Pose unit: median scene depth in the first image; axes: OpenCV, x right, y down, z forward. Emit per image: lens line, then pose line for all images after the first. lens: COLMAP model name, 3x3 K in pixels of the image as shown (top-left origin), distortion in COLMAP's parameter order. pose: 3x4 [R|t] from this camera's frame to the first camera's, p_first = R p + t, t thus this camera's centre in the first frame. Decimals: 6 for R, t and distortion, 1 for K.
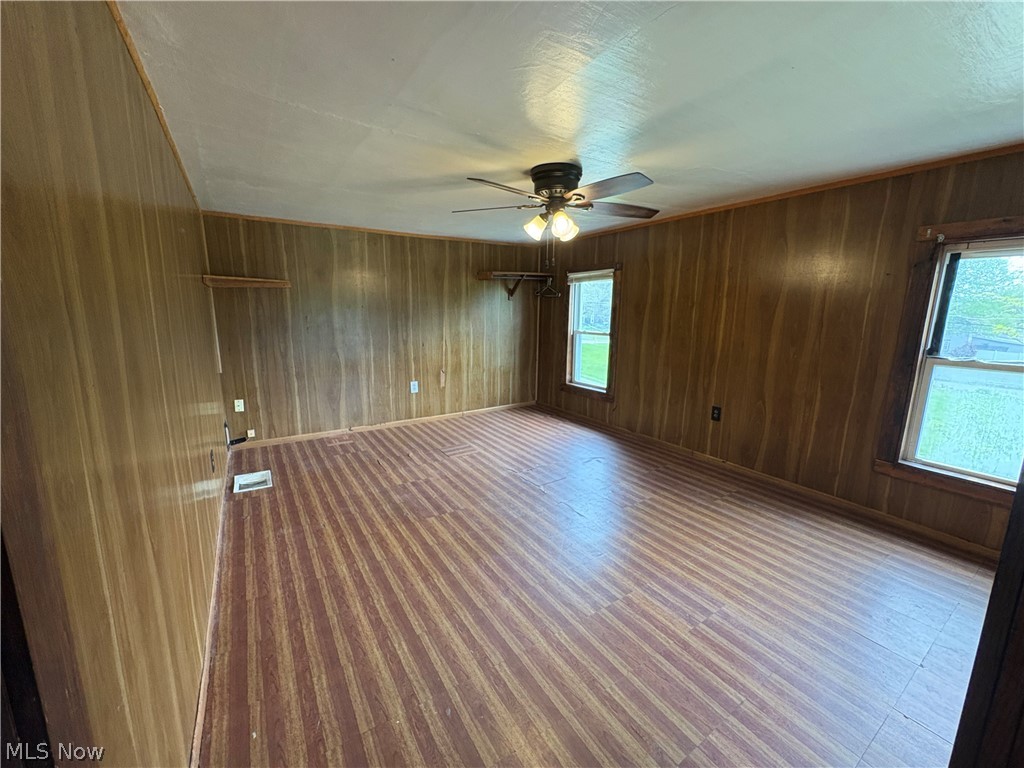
lens RADIAL K [[407.0, 0, 506.1], [0, 407.0, 387.3], [0, 0, 1]] dist [-0.000945, 0.000582]
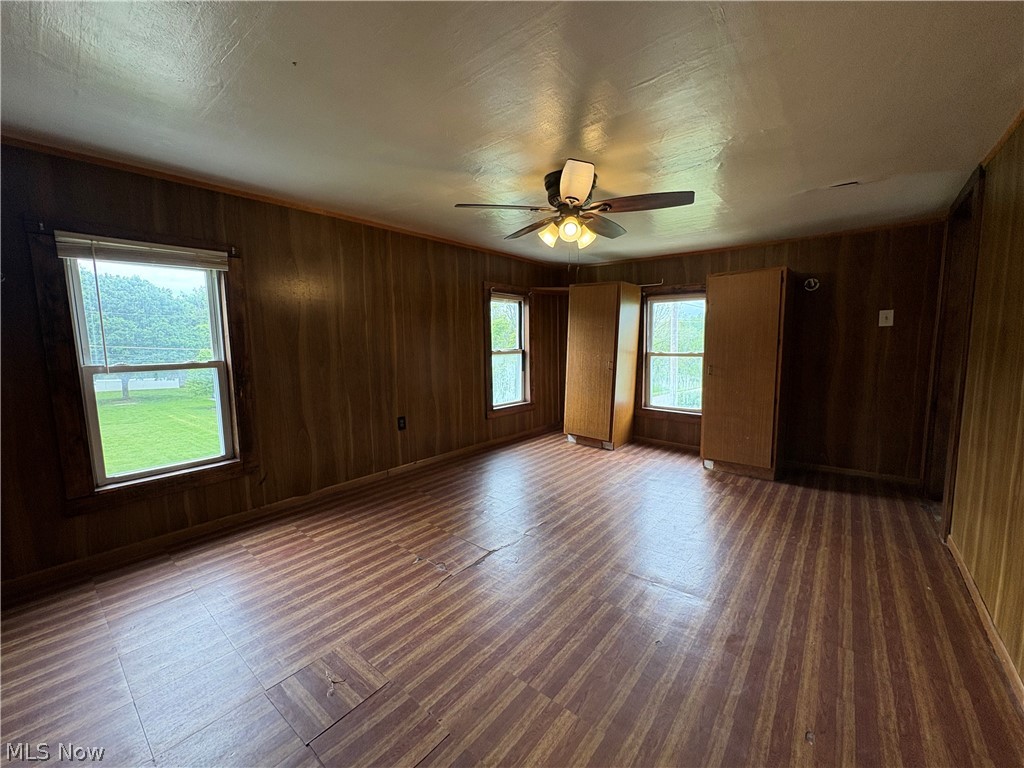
lens RADIAL K [[407.0, 0, 515.8], [0, 407.0, 386.1], [0, 0, 1]] dist [-0.000945, 0.000582]
pose [[-0.315310, -0.115739, 0.941904, -0.550795], [0.186085, 0.965726, 0.180959, -0.162652], [-0.930565, 0.232333, -0.282966, 1.003523]]
